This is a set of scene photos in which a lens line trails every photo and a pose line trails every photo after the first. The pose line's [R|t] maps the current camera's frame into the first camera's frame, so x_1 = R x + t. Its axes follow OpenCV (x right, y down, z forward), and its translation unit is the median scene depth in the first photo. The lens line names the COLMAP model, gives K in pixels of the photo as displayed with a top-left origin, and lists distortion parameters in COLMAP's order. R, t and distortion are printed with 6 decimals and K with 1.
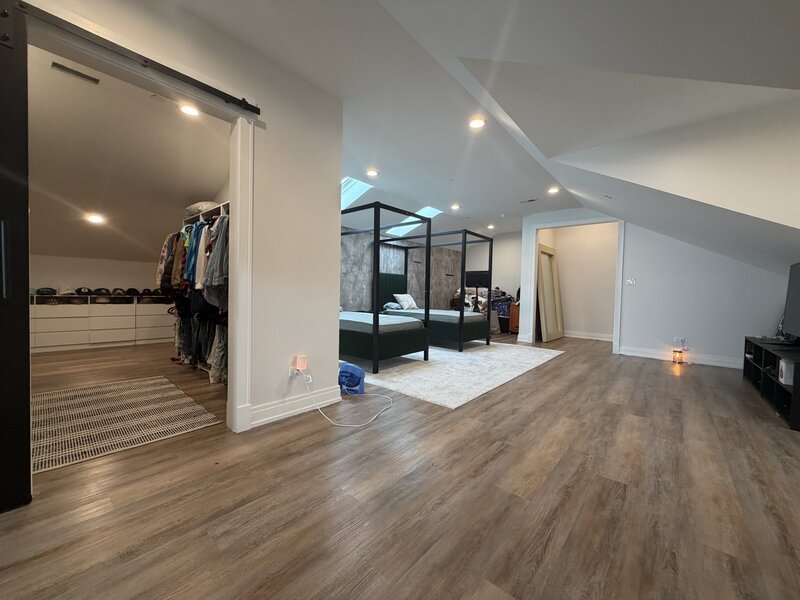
lens RADIAL K [[319.6, 0, 397.8], [0, 319.6, 302.5], [0, 0, 1]] dist [-0.000315, 0.000323]
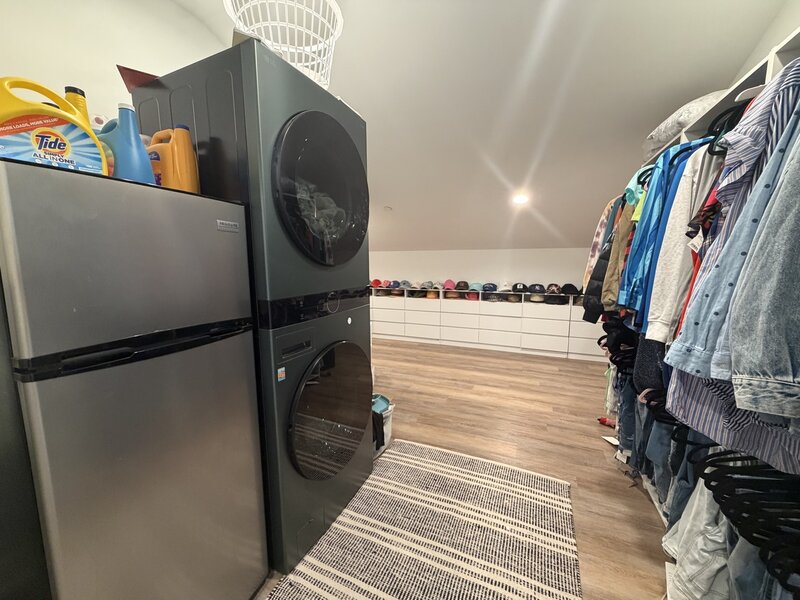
lens RADIAL K [[319.6, 0, 394.6], [0, 319.6, 299.6], [0, 0, 1]] dist [-0.000315, 0.000323]
pose [[0.297452, 0.093052, -0.950191, -0.306246], [-0.015773, 0.995582, 0.092560, -0.093656], [0.954606, -0.012545, 0.297606, 0.503524]]
